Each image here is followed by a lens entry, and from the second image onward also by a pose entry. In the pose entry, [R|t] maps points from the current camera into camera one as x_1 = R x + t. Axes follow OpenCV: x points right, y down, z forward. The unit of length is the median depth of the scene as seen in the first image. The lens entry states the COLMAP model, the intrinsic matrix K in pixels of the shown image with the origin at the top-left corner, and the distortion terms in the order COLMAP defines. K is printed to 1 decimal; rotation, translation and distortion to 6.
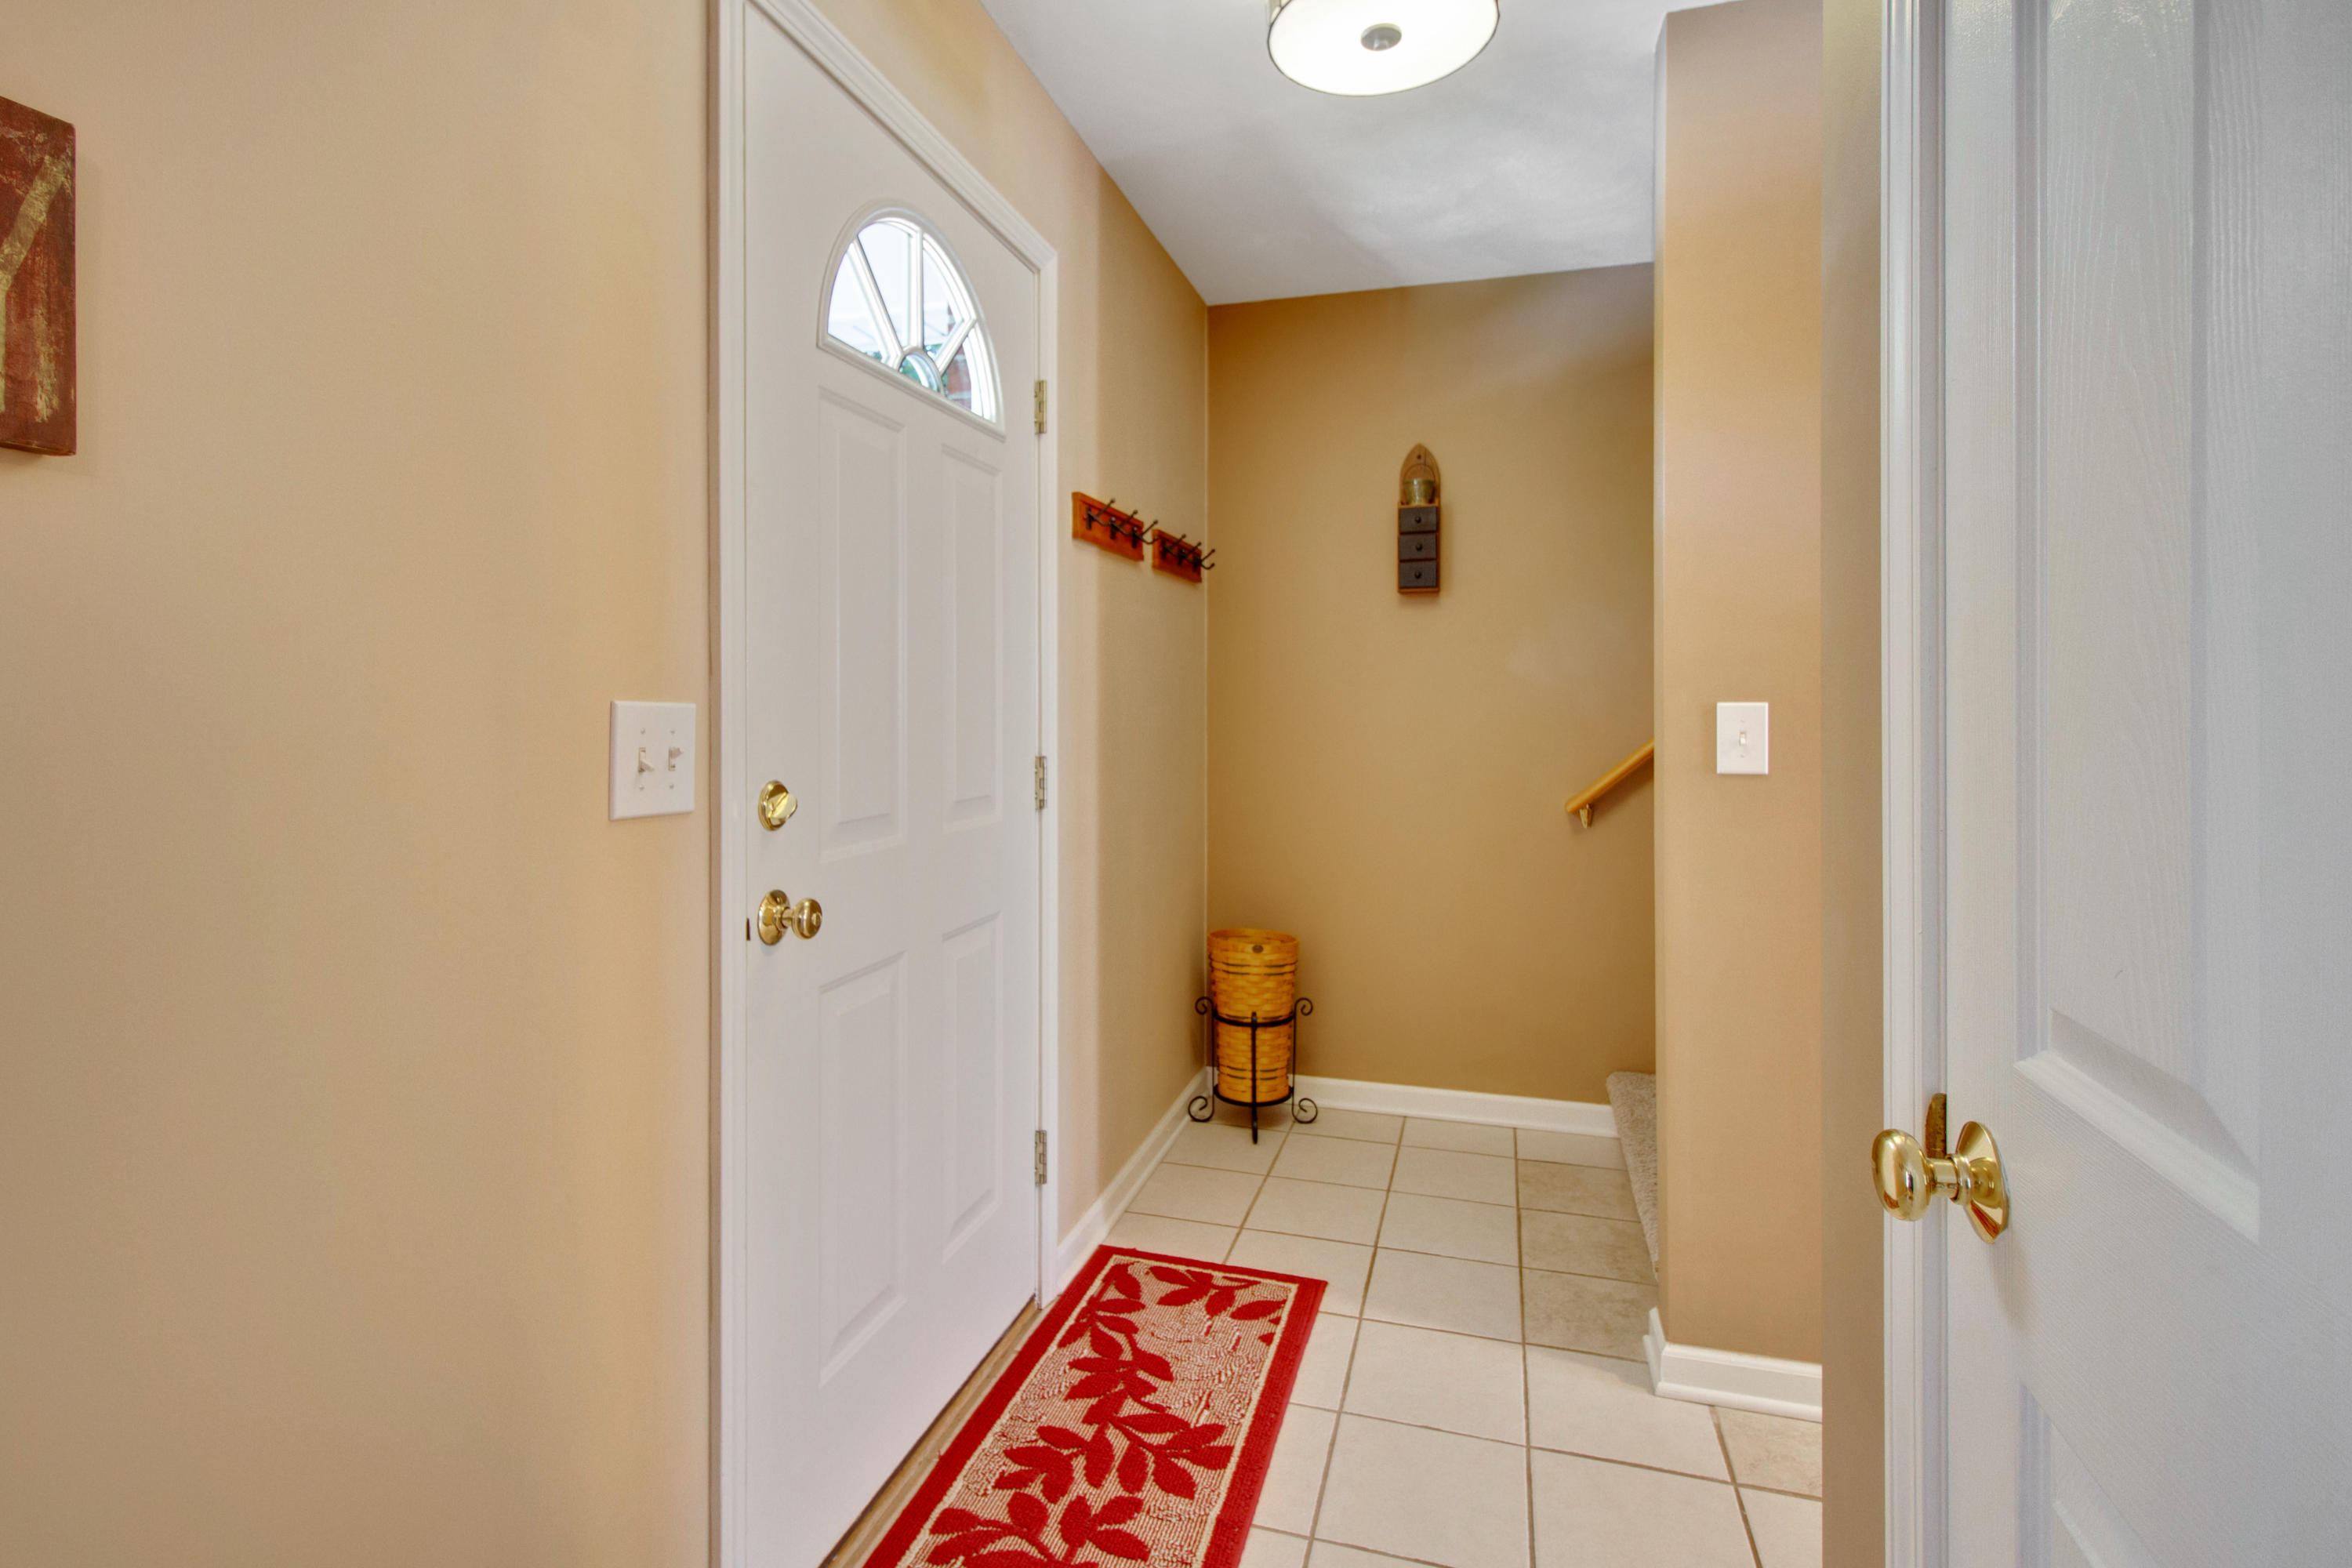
lens RADIAL K [[1143.5, 0, 1127.8], [0, 1143.5, 697.6], [0, 0, 1]] dist [0.001793, 0.004071]
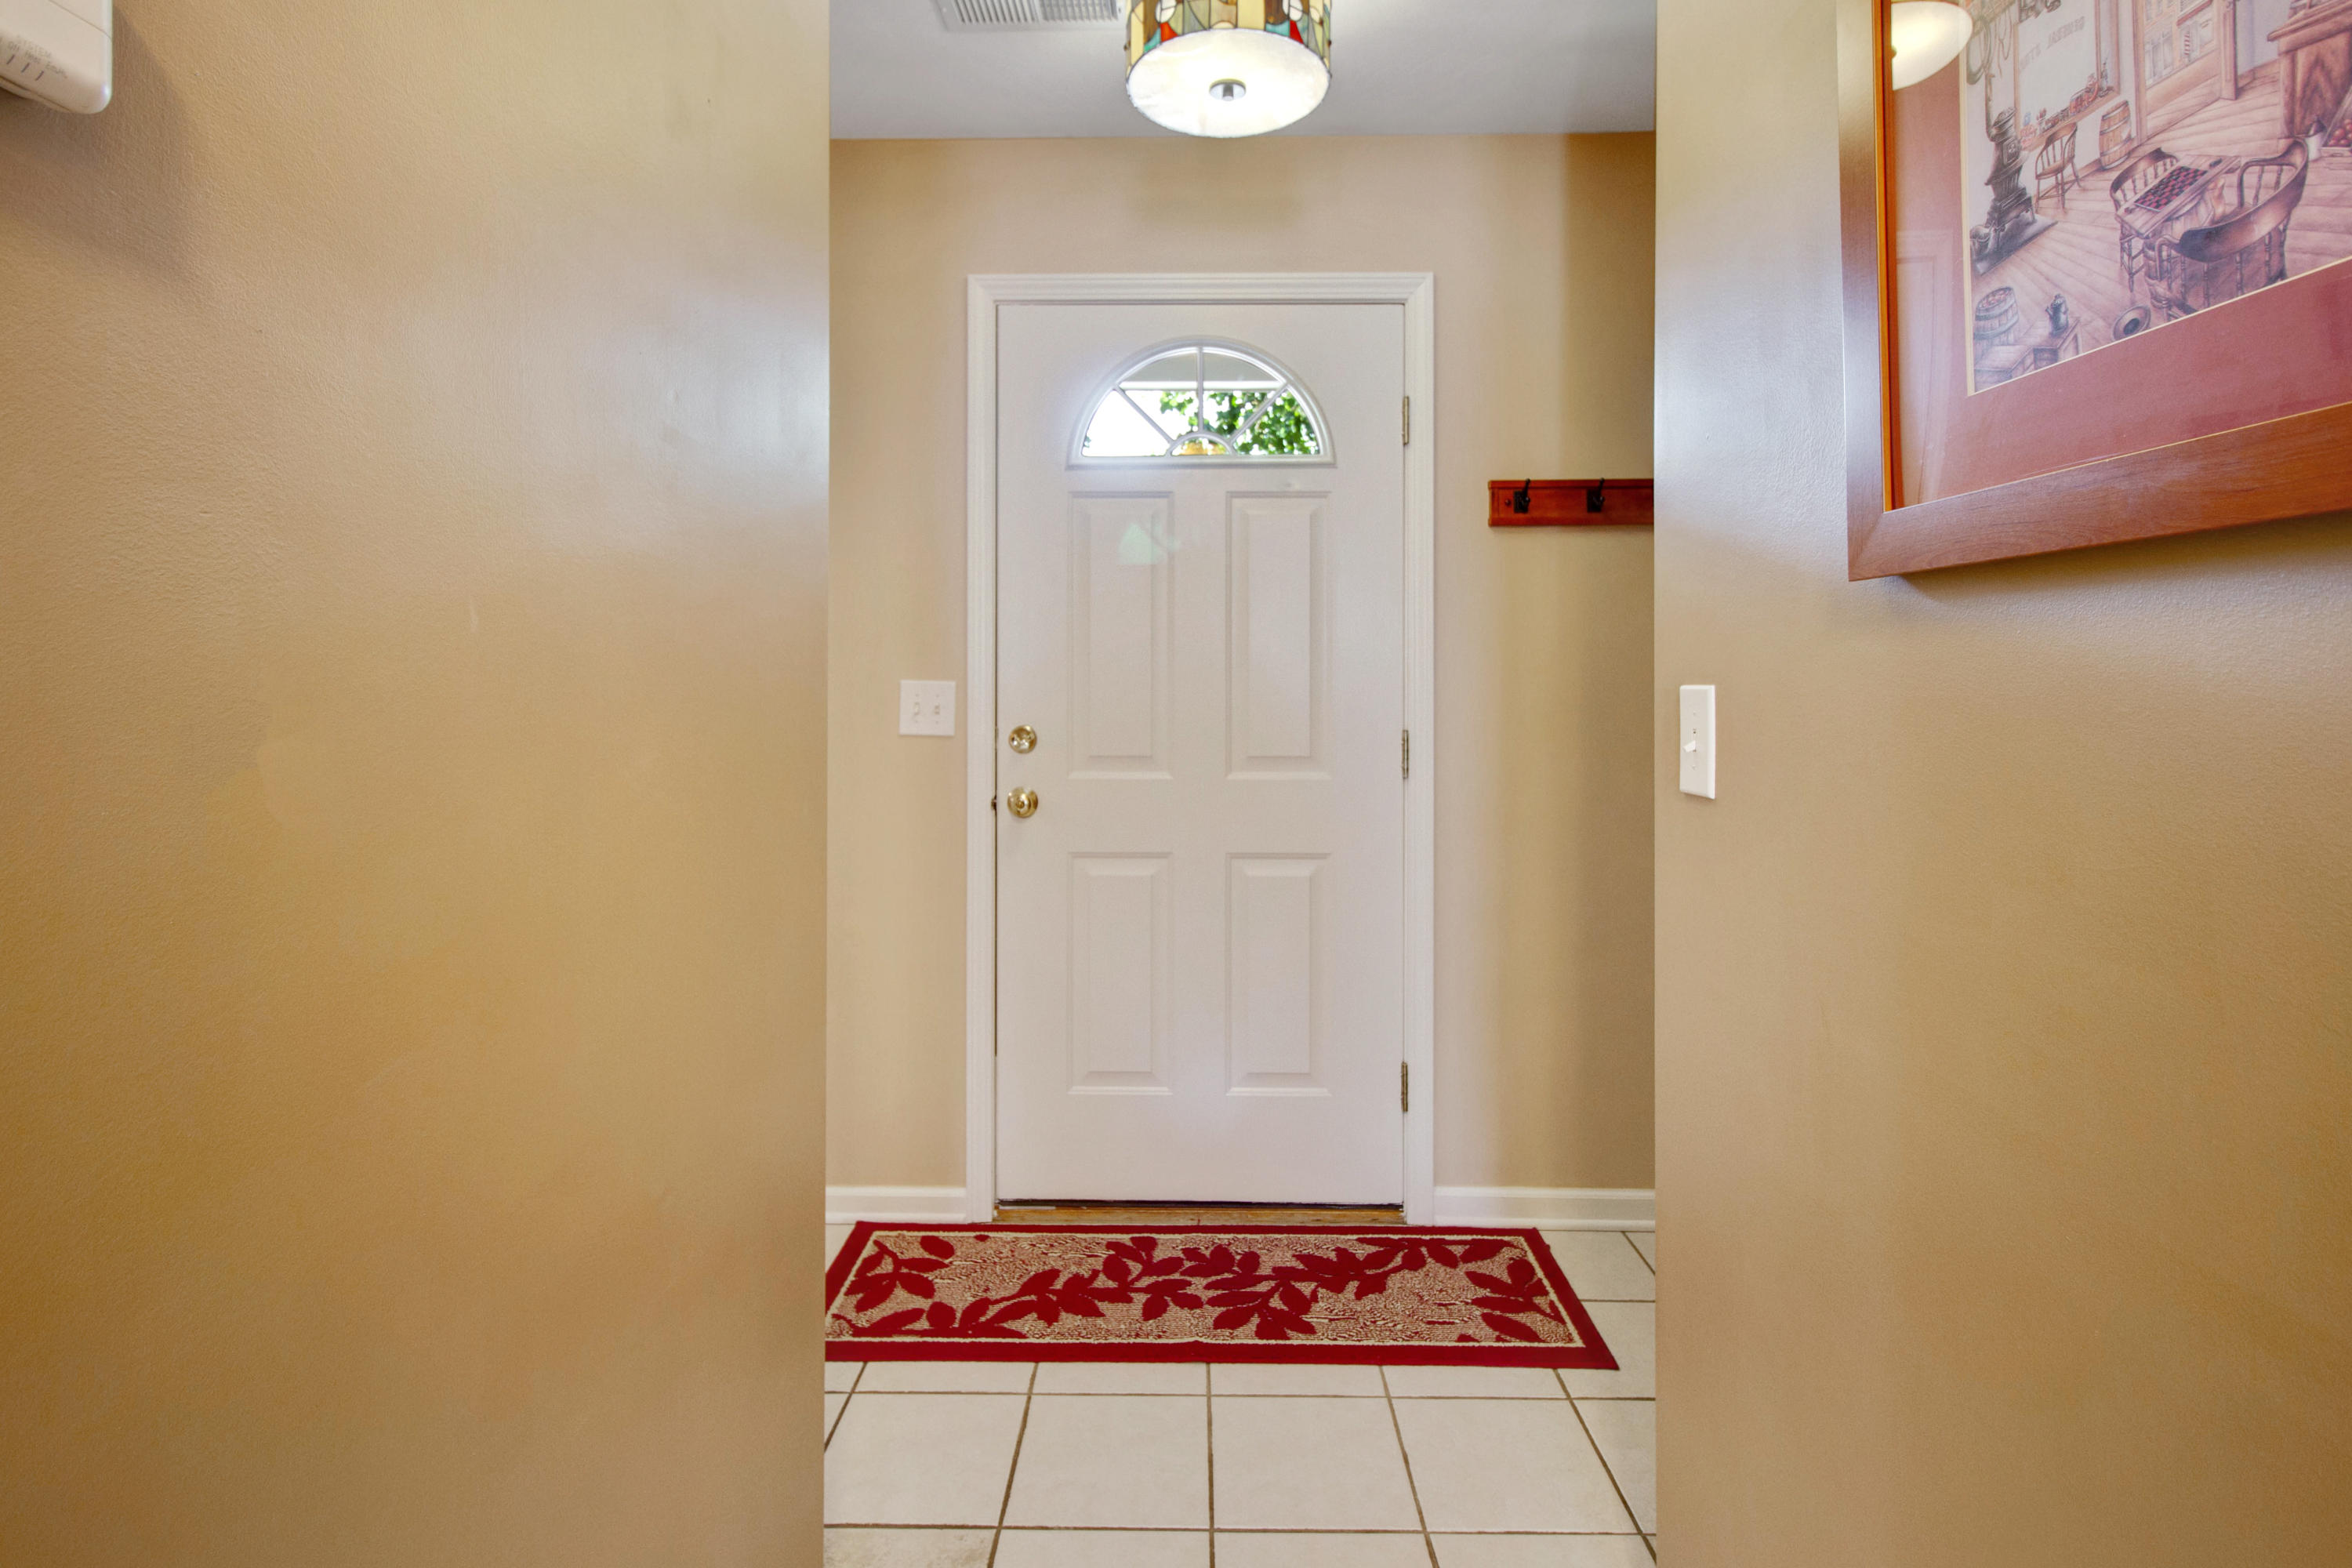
lens RADIAL K [[1143.5, 0, 1188.8], [0, 1143.5, 665.7], [0, 0, 1]] dist [0.001793, 0.004071]
pose [[0.285270, -0.012690, -0.958363, 0.945328], [0.000802, 0.999915, -0.013002, 0.001829], [0.958447, 0.002940, 0.285256, 0.473515]]
